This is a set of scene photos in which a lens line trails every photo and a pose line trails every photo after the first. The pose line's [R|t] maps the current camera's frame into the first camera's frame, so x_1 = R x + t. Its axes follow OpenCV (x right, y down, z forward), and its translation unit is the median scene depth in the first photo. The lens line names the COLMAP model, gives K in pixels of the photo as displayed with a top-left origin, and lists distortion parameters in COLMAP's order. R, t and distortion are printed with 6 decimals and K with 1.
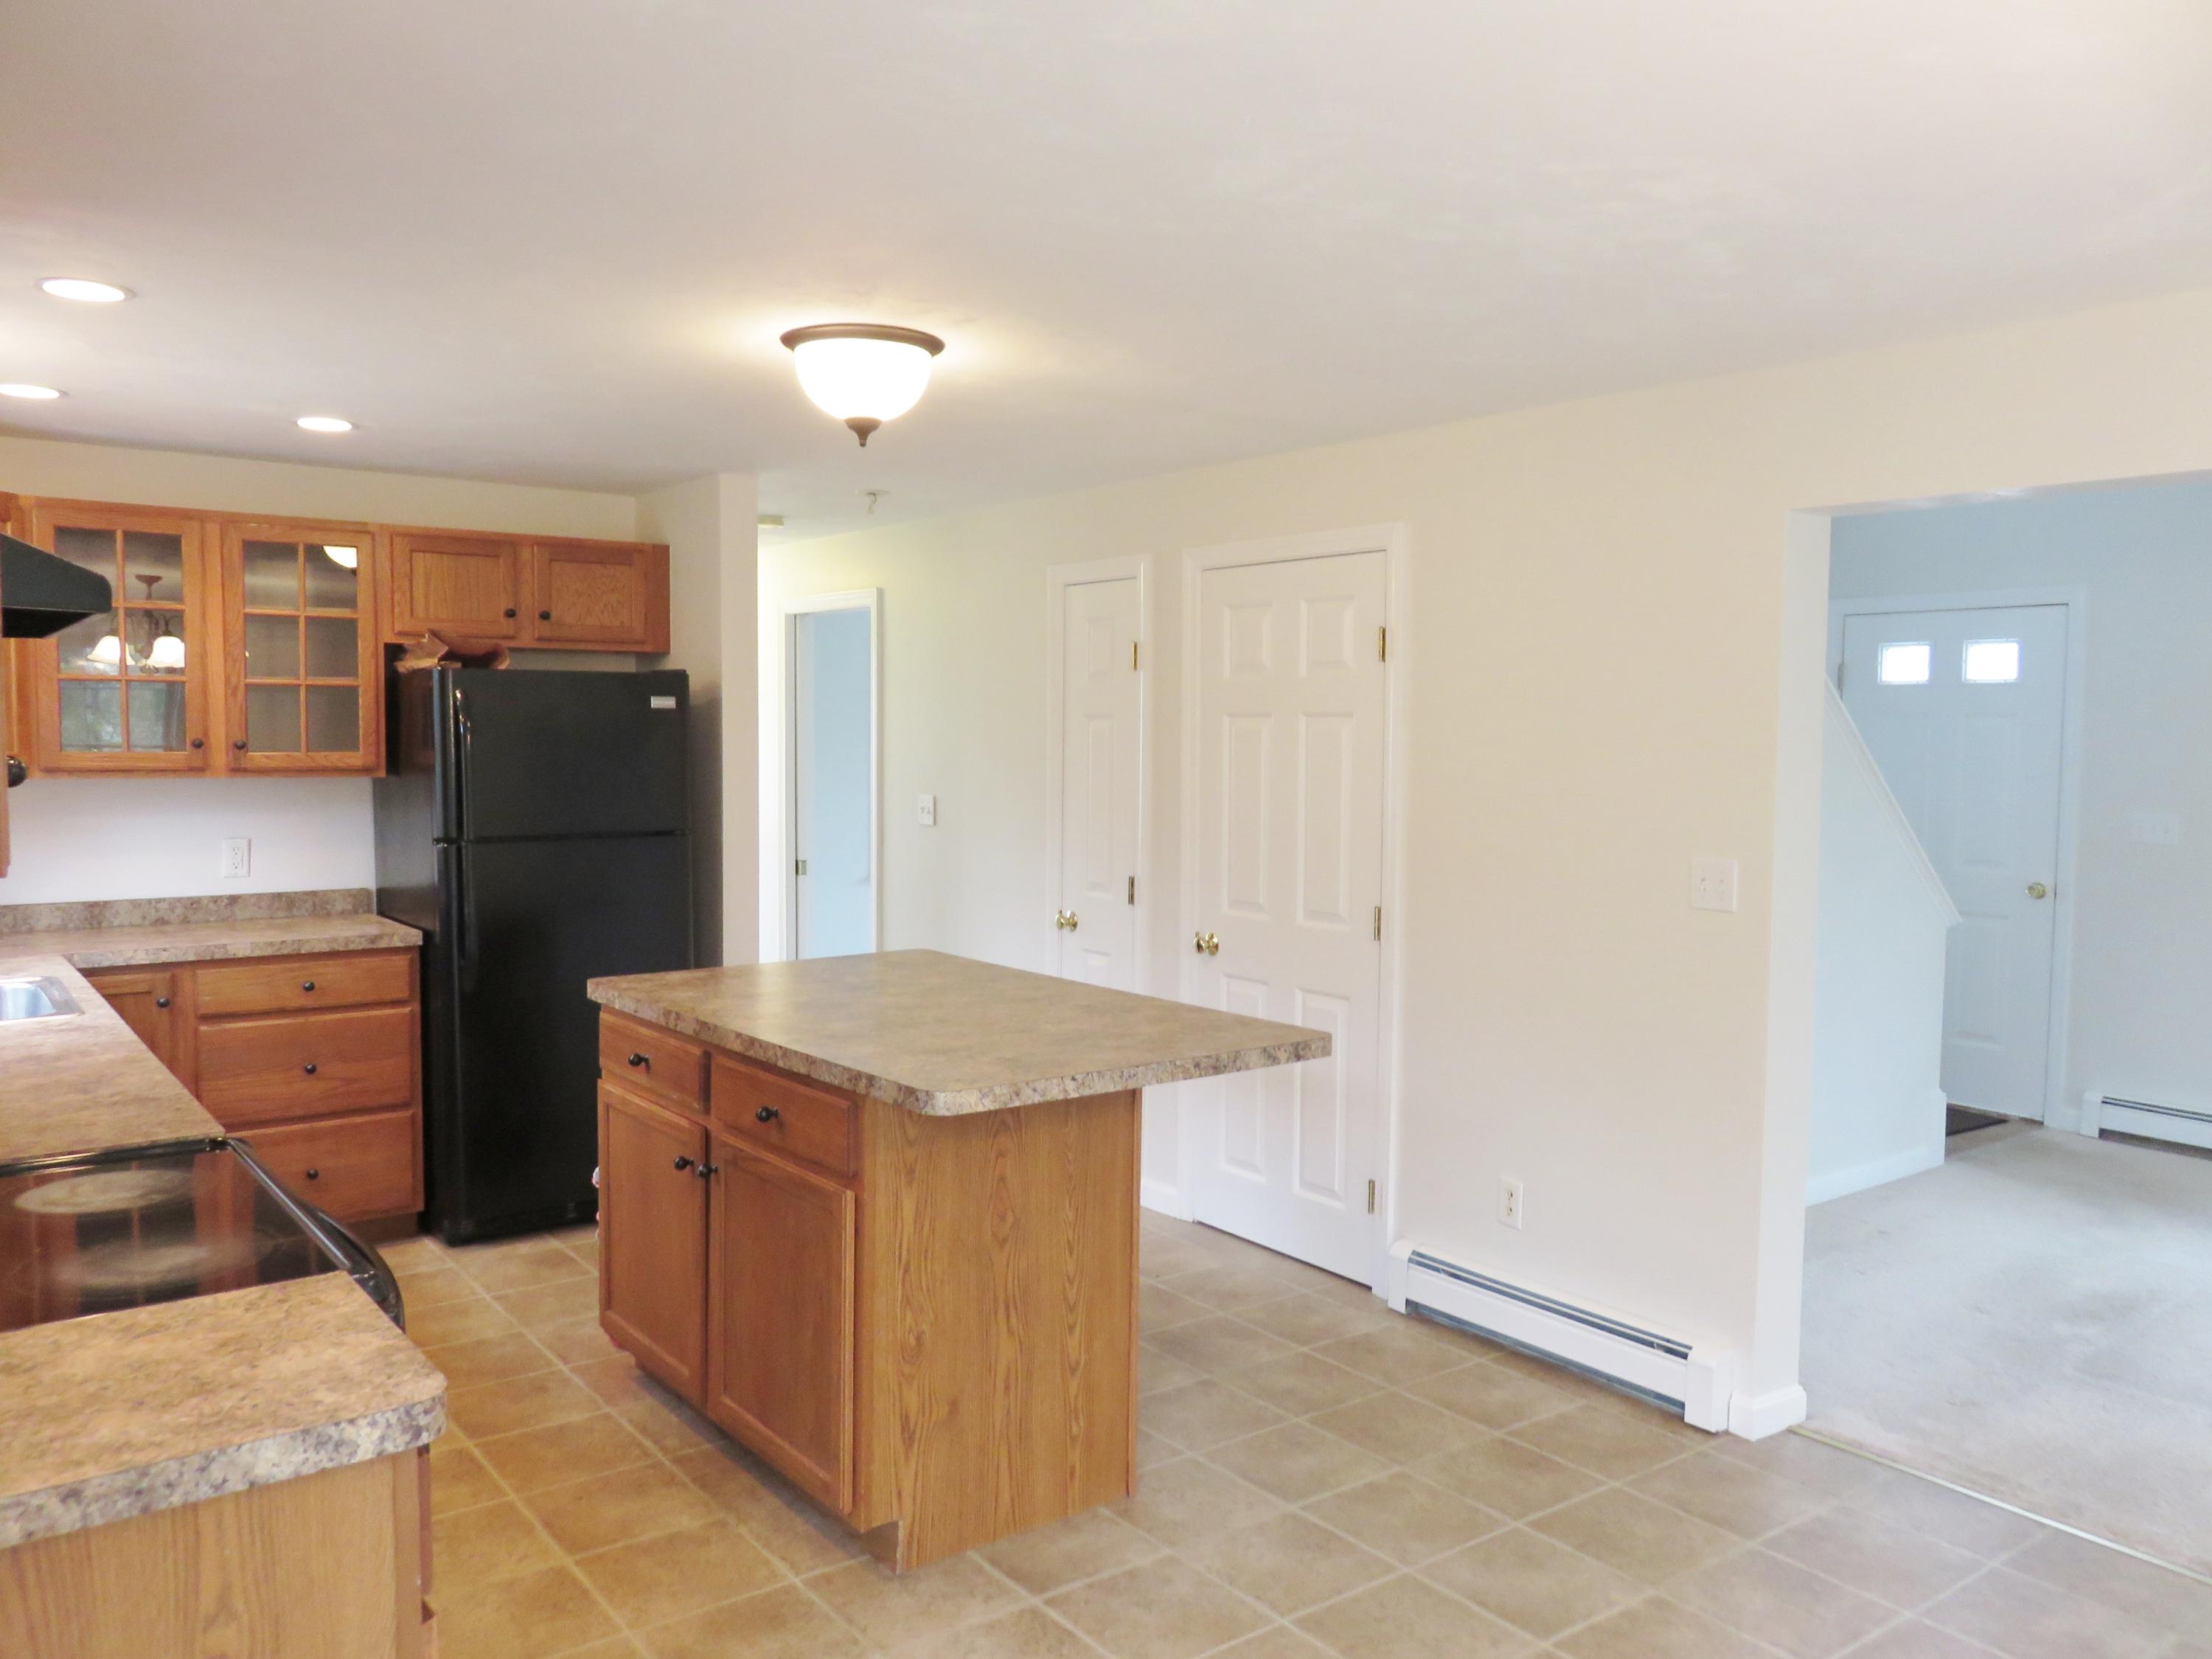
lens RADIAL K [[1699.0, 0, 1108.4], [0, 1699.0, 829.1], [0, 0, 1]] dist [0.001081, 0.001909]
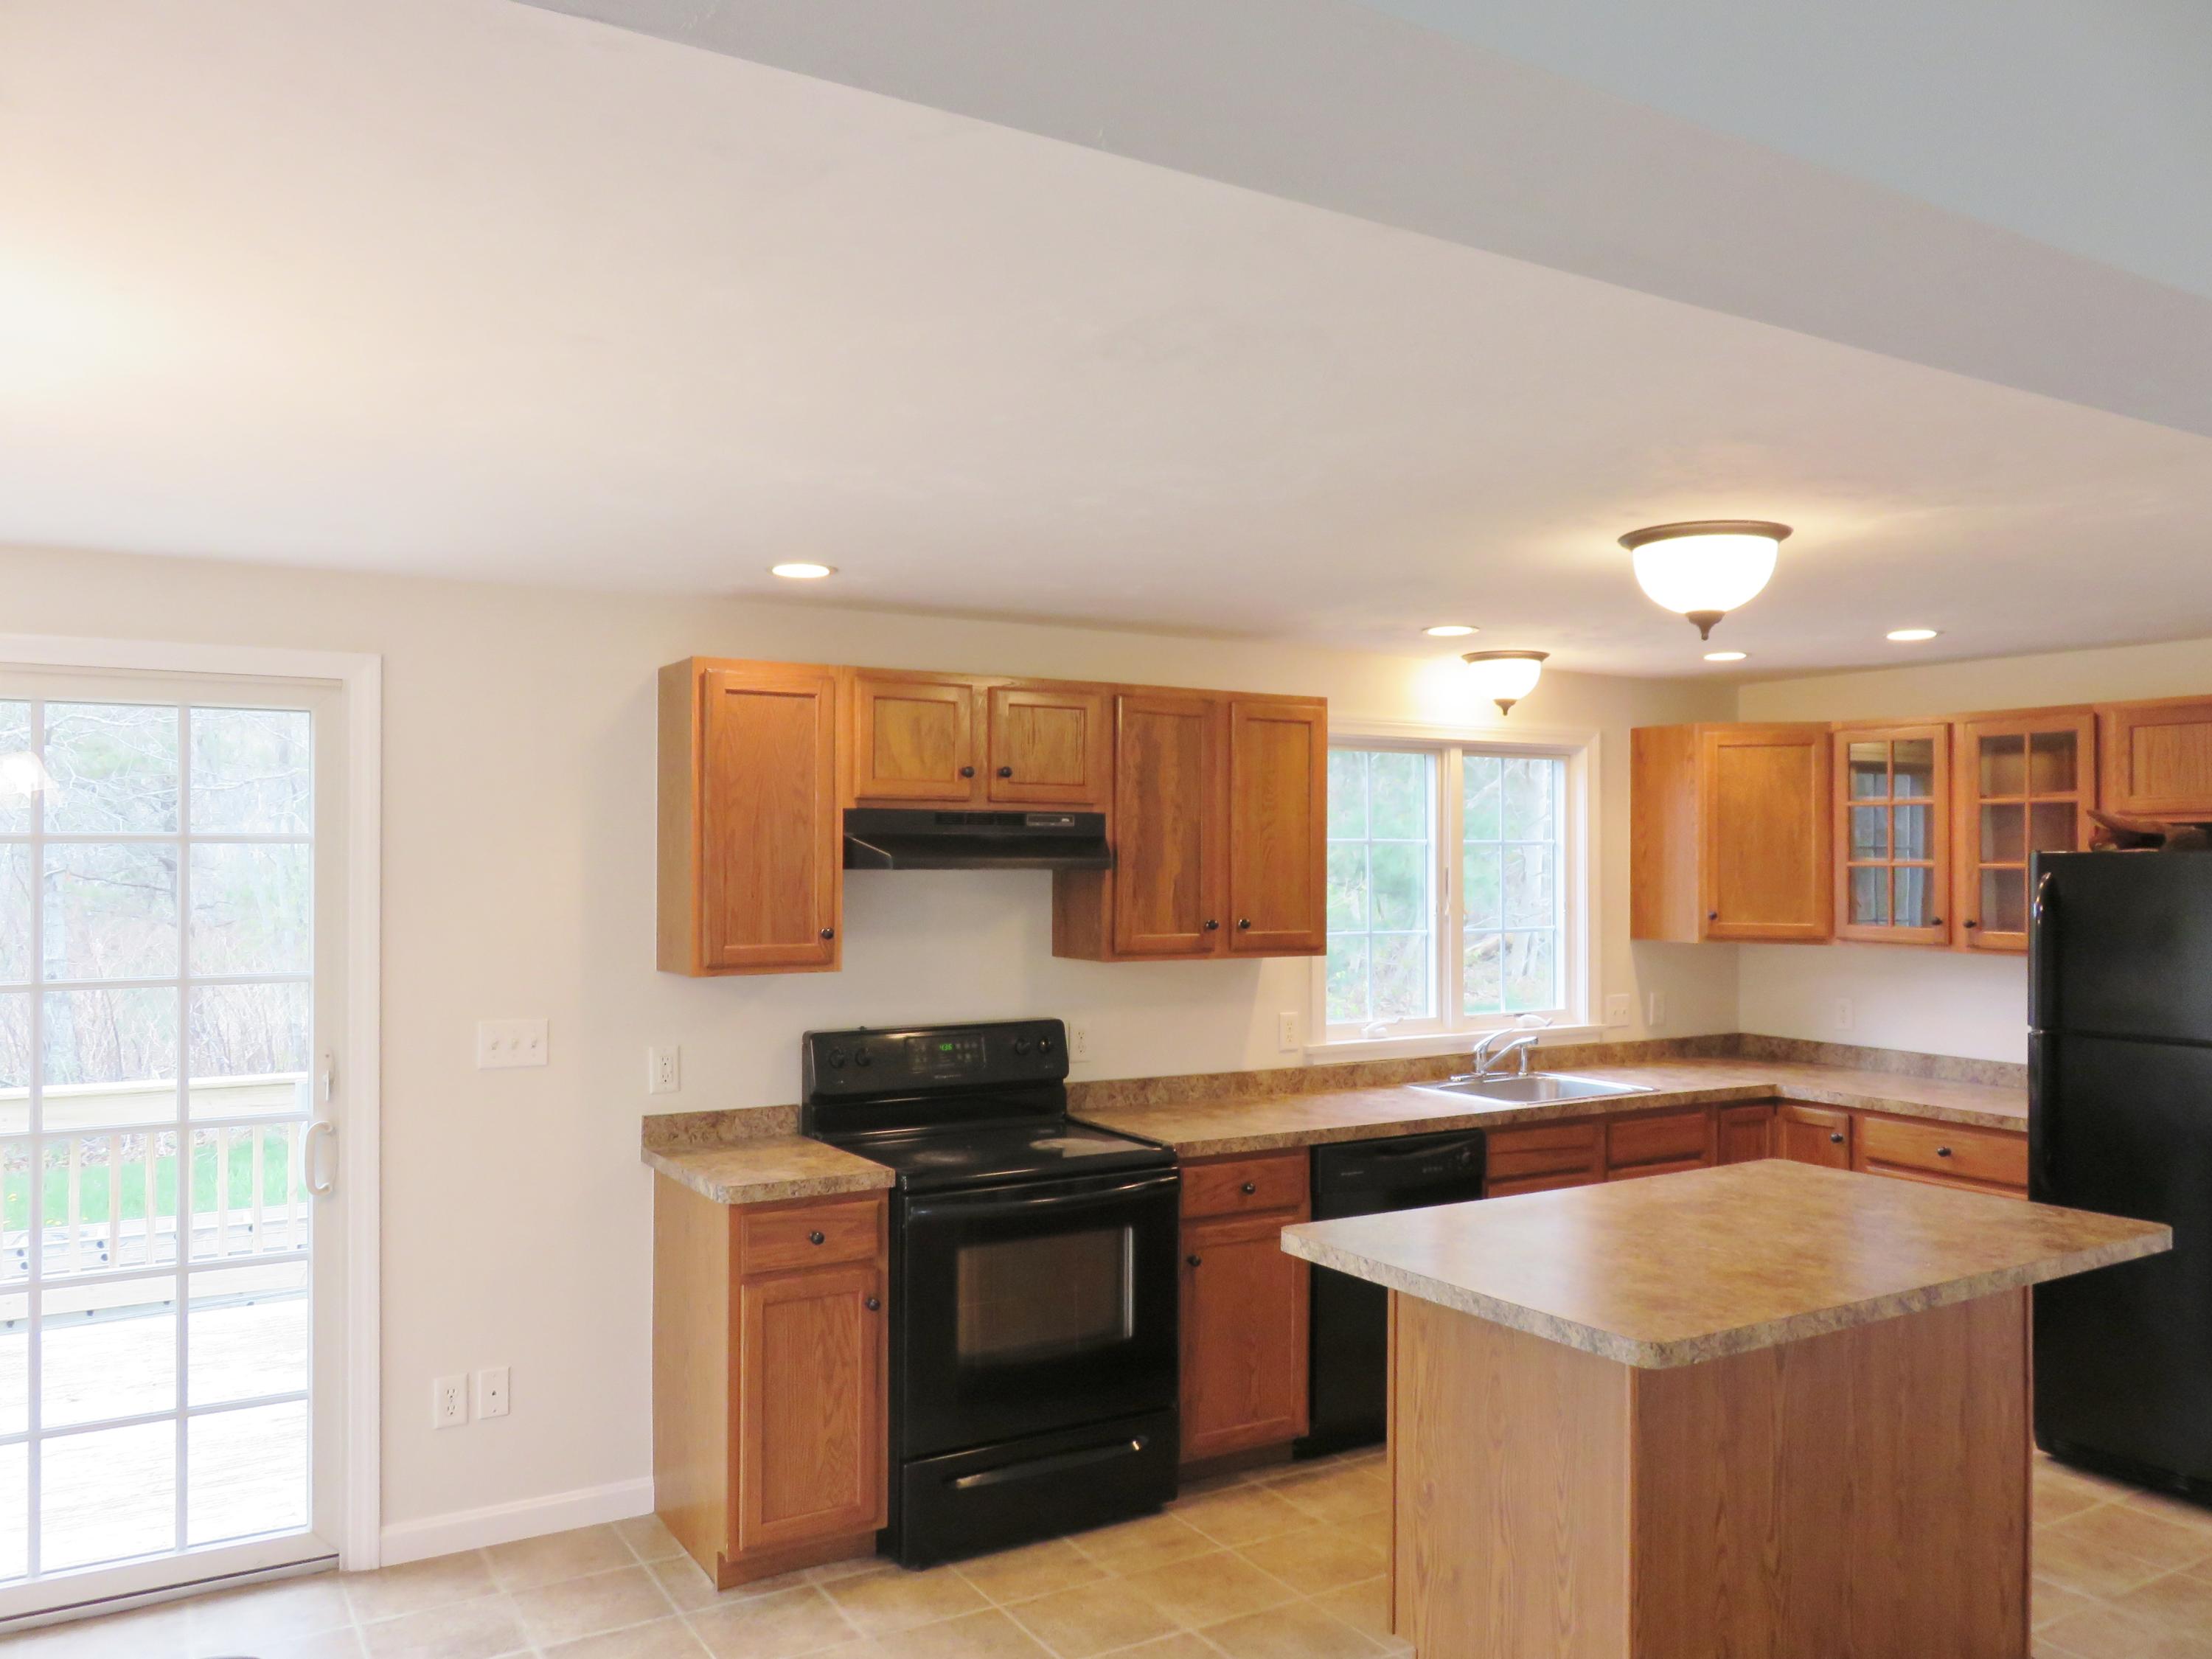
lens RADIAL K [[1699.0, 0, 1108.4], [0, 1699.0, 833.5], [0, 0, 1]] dist [0.001081, 0.001909]
pose [[-0.103315, -0.020580, -0.994436, 0.683641], [-0.064849, 0.997798, -0.013912, -0.060979], [0.992532, 0.063051, -0.104422, 0.606085]]
